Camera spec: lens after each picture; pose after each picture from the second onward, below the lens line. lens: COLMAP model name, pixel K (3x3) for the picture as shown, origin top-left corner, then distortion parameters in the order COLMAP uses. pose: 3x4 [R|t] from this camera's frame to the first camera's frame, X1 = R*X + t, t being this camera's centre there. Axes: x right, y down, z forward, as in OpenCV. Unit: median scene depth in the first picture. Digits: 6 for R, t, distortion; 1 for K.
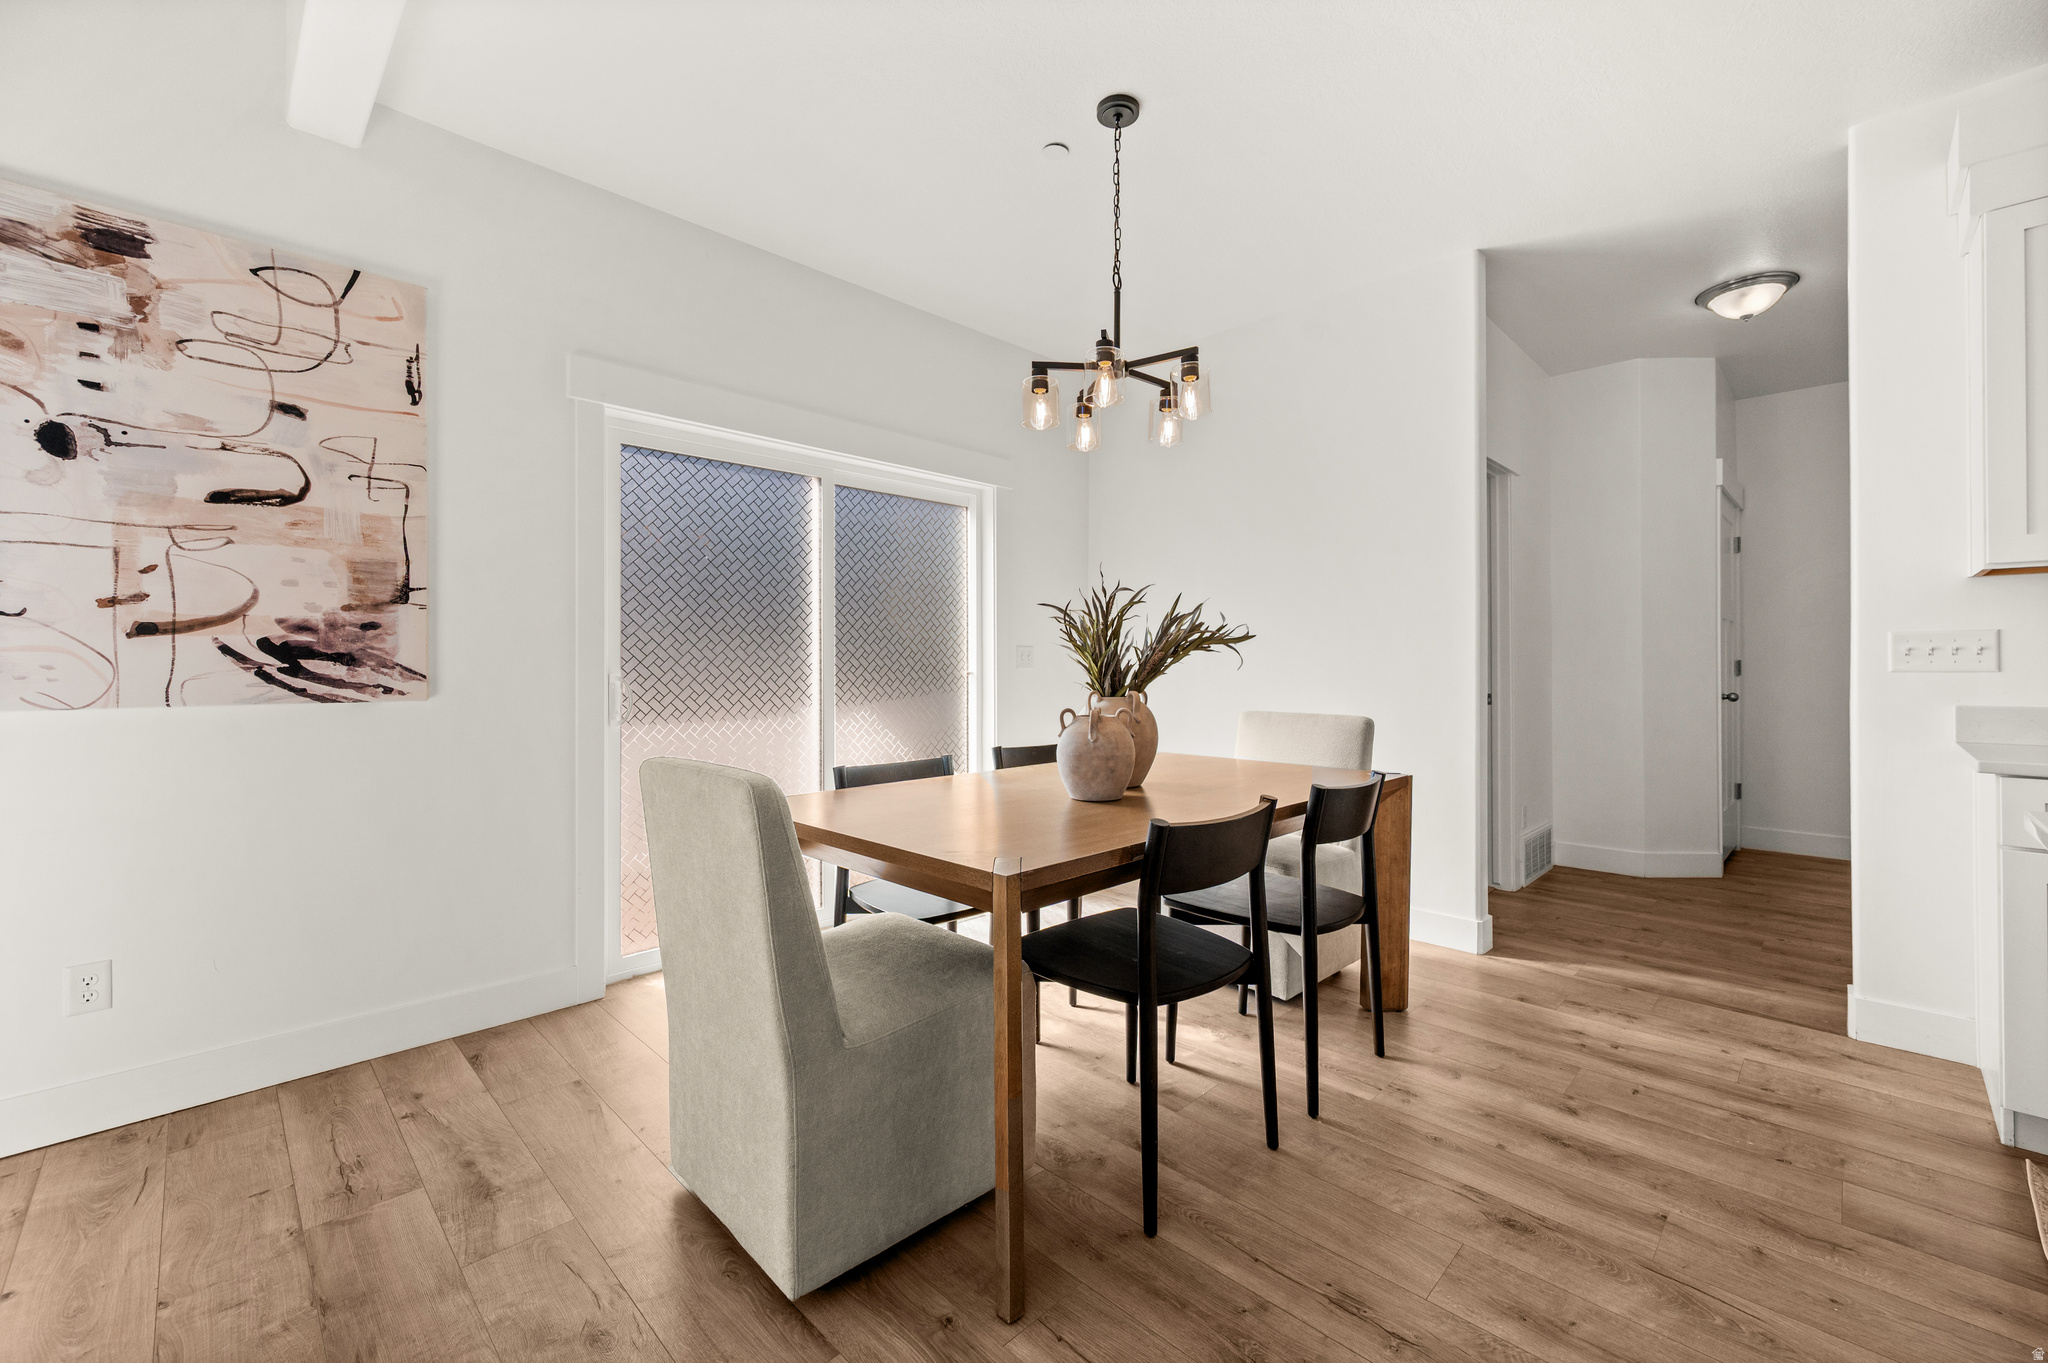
lens RADIAL K [[828.1, 0, 1024.3], [0, 828.1, 665.3], [0, 0, 1]] dist [-0.000654, -0.000042]
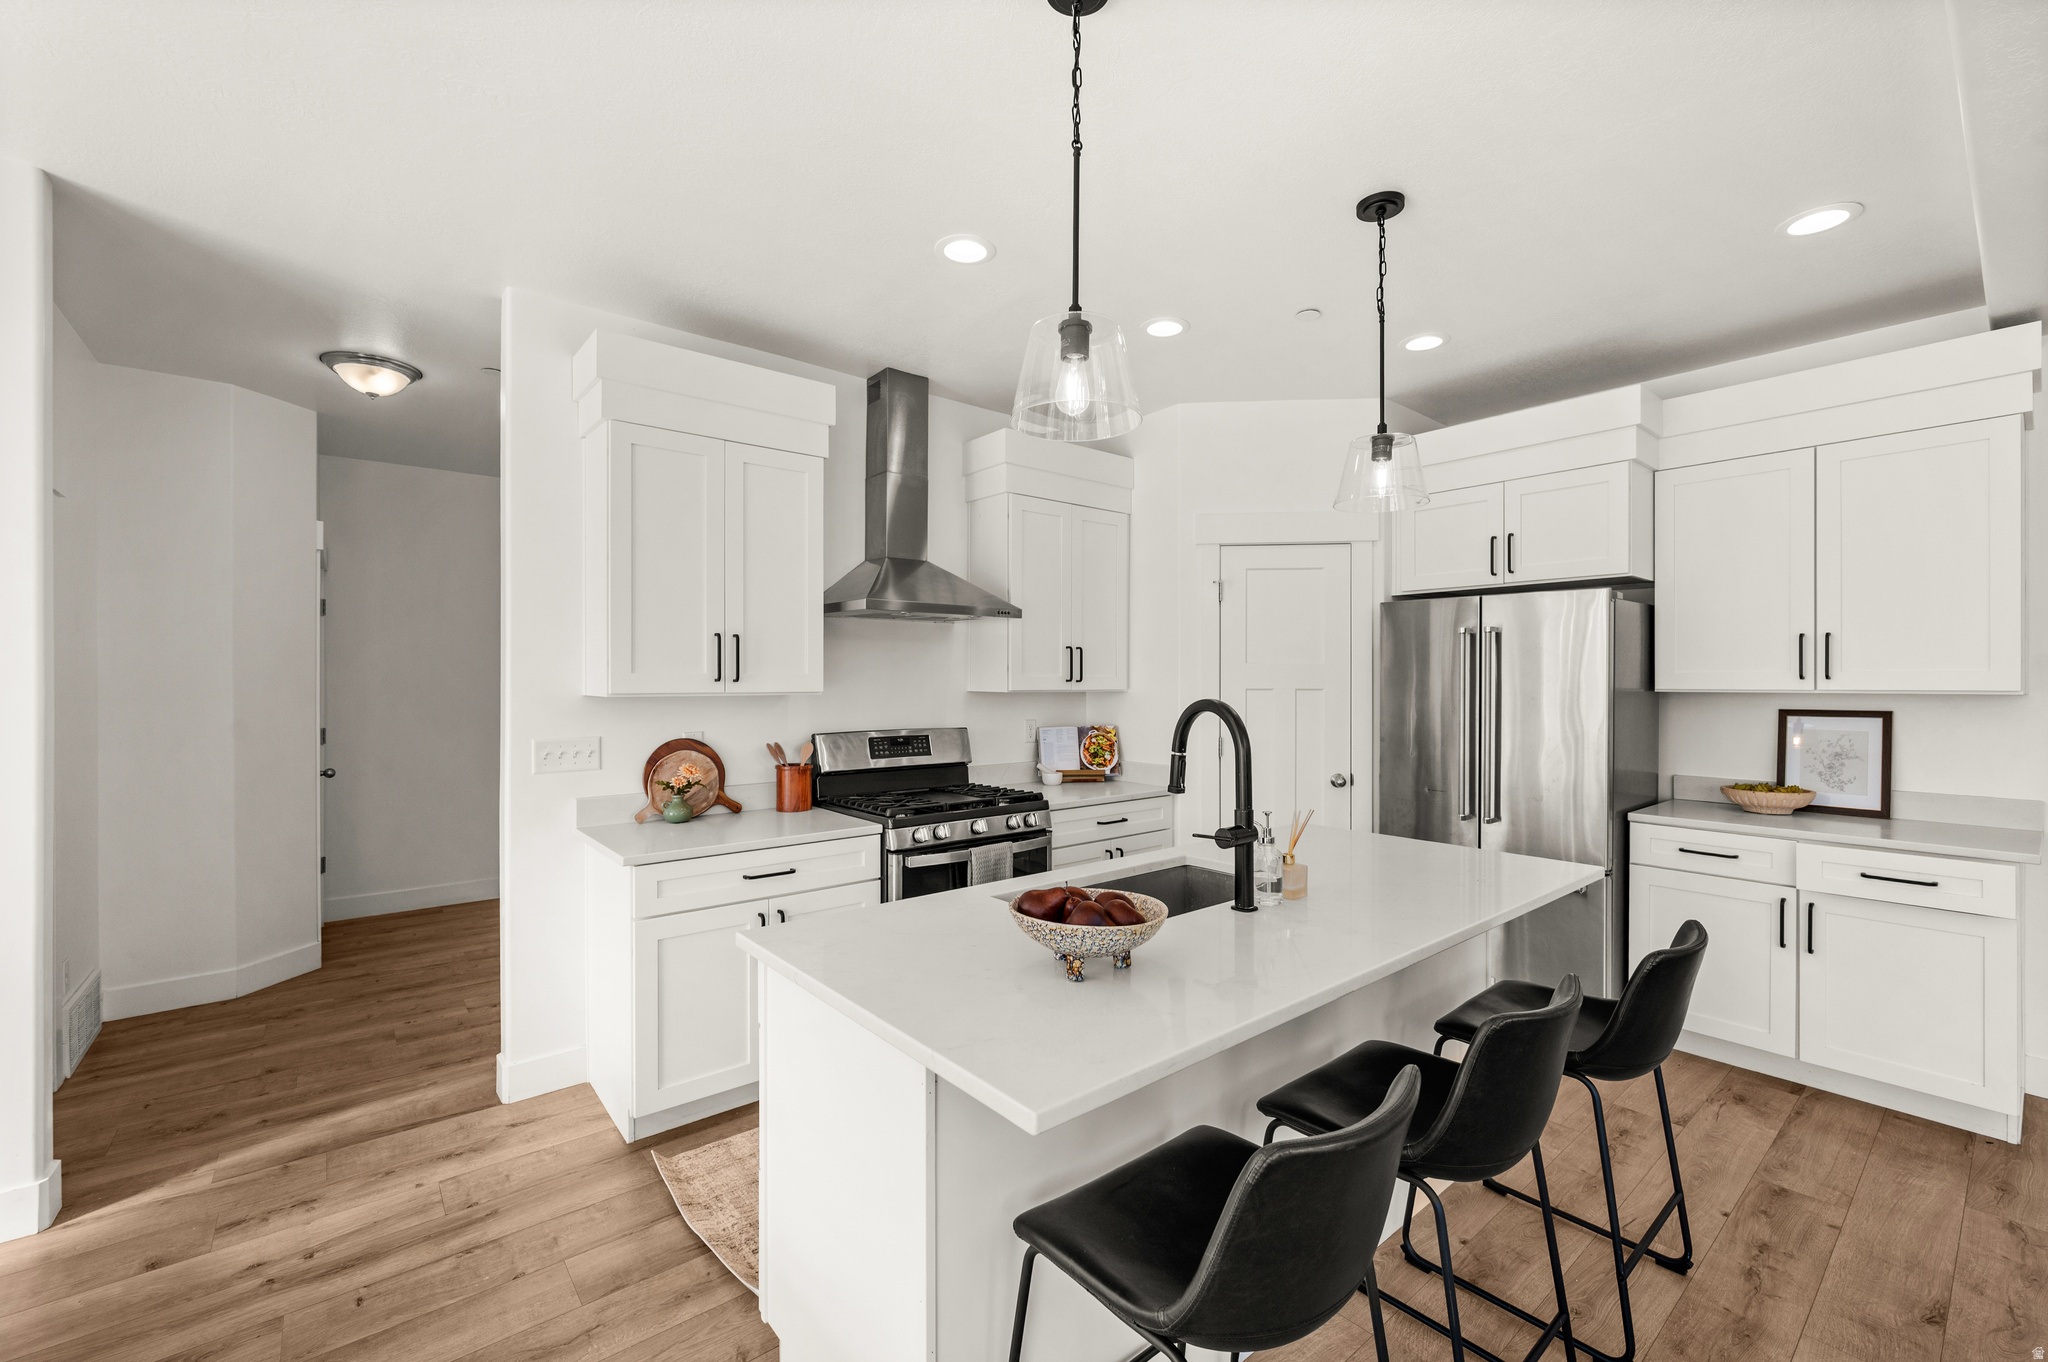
lens RADIAL K [[847.5, 0, 1035.0], [0, 847.5, 682.3], [0, 0, 1]] dist [0.001488, 0.000365]
pose [[0.090404, 0.001083, 0.995905, -0.081199], [-0.002612, 0.999996, -0.000850, -0.126023], [-0.995902, -0.002524, 0.090406, 0.195502]]
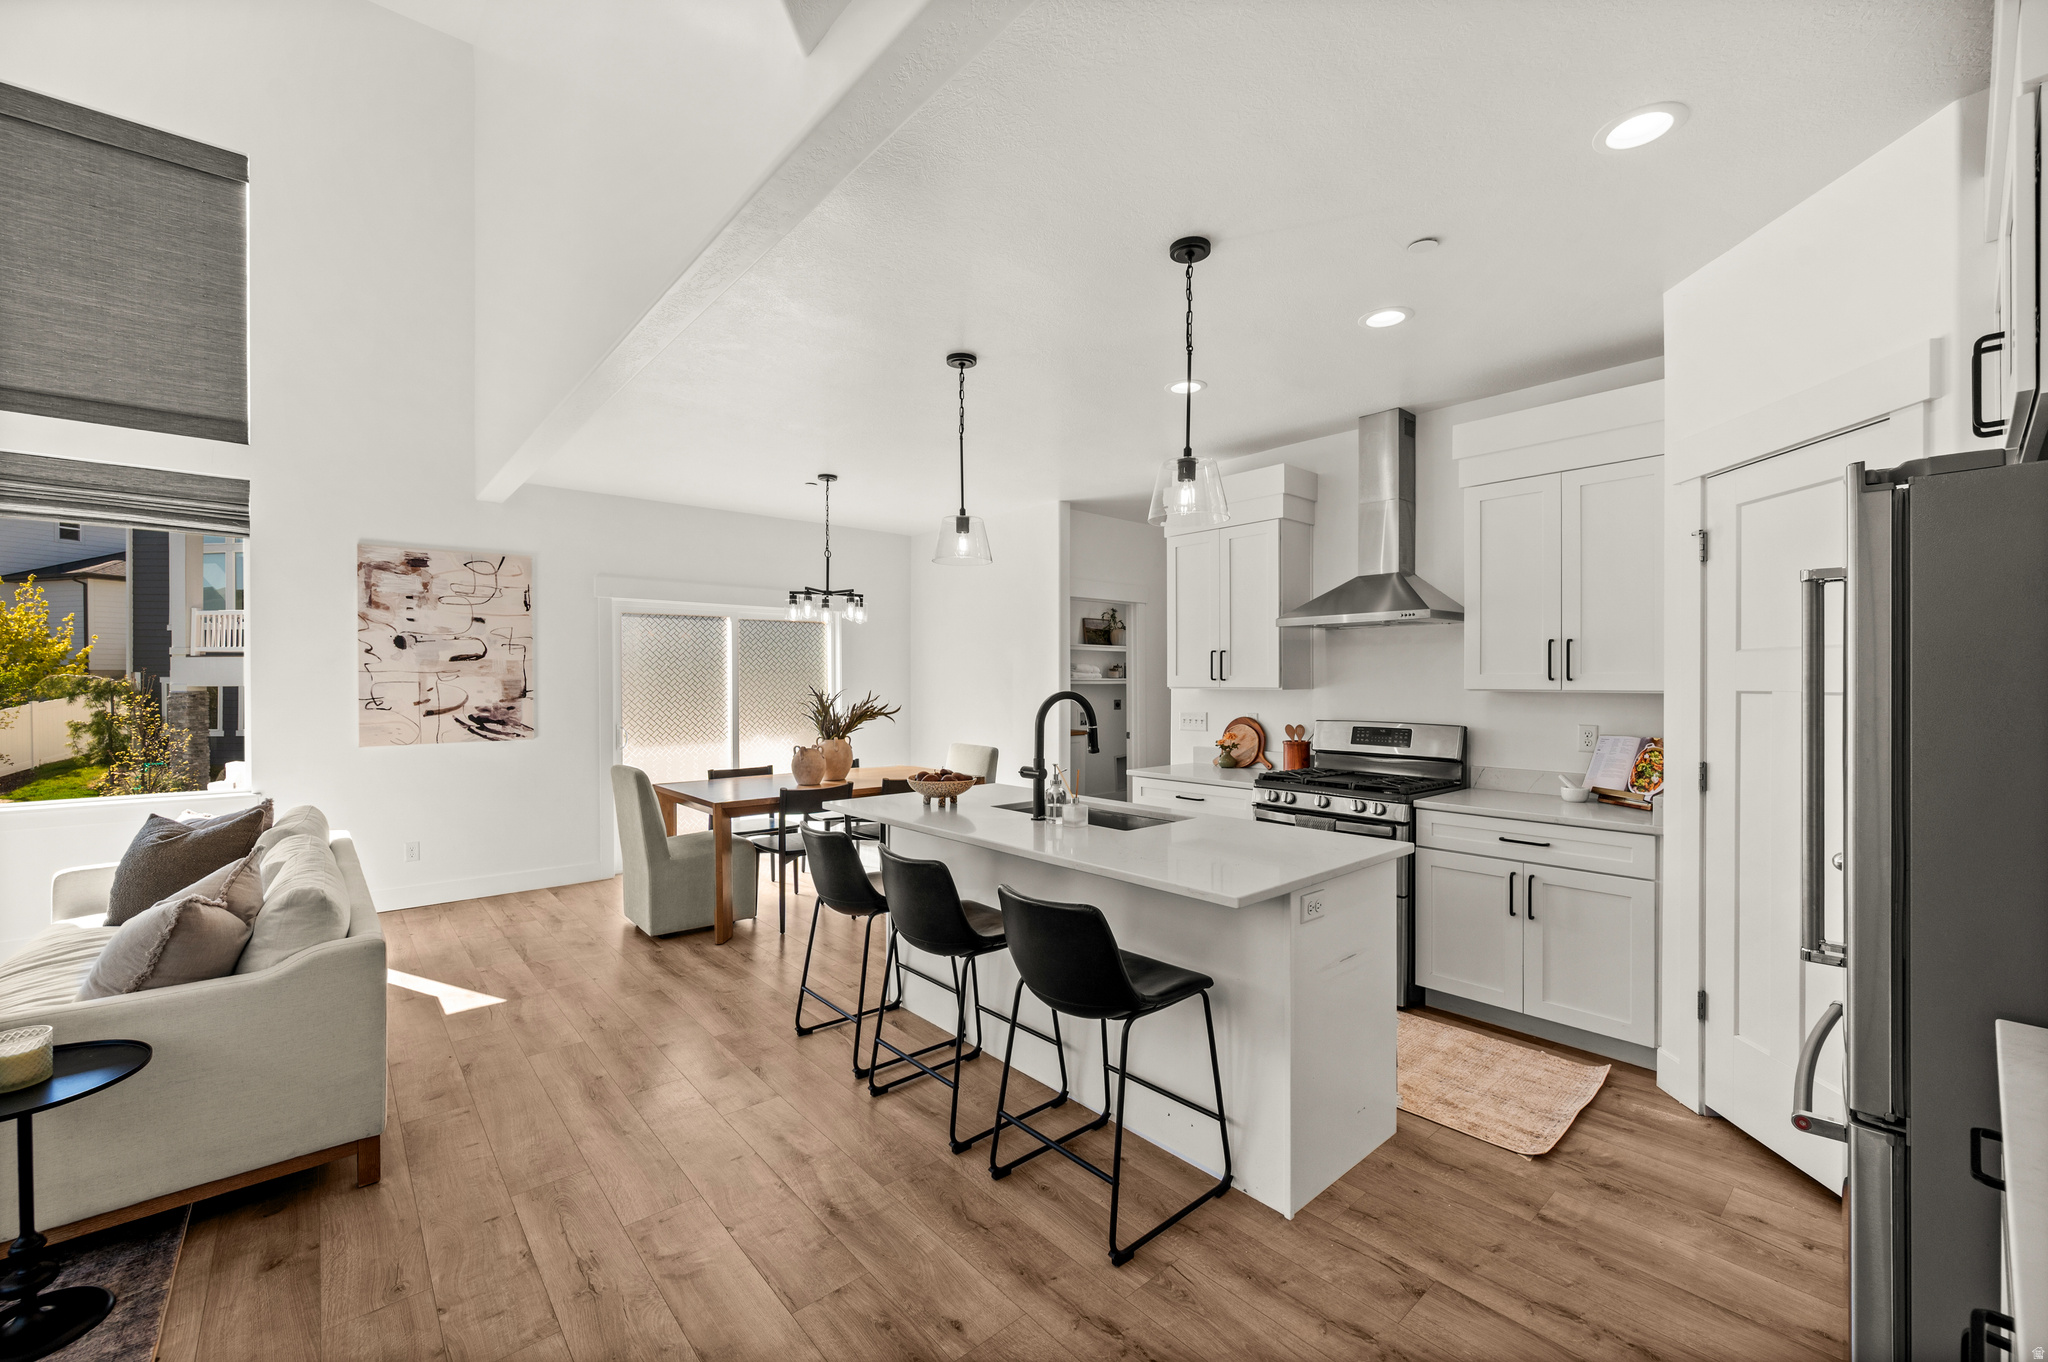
lens RADIAL K [[817.9, 0, 1027.7], [0, 817.9, 692.9], [0, 0, 1]] dist [-0.001394, -0.000159]
pose [[0.997850, 0.002753, -0.065476, 0.805792], [-0.001592, 0.999841, 0.017780, -0.130758], [0.065514, -0.017638, 0.997696, -1.188871]]
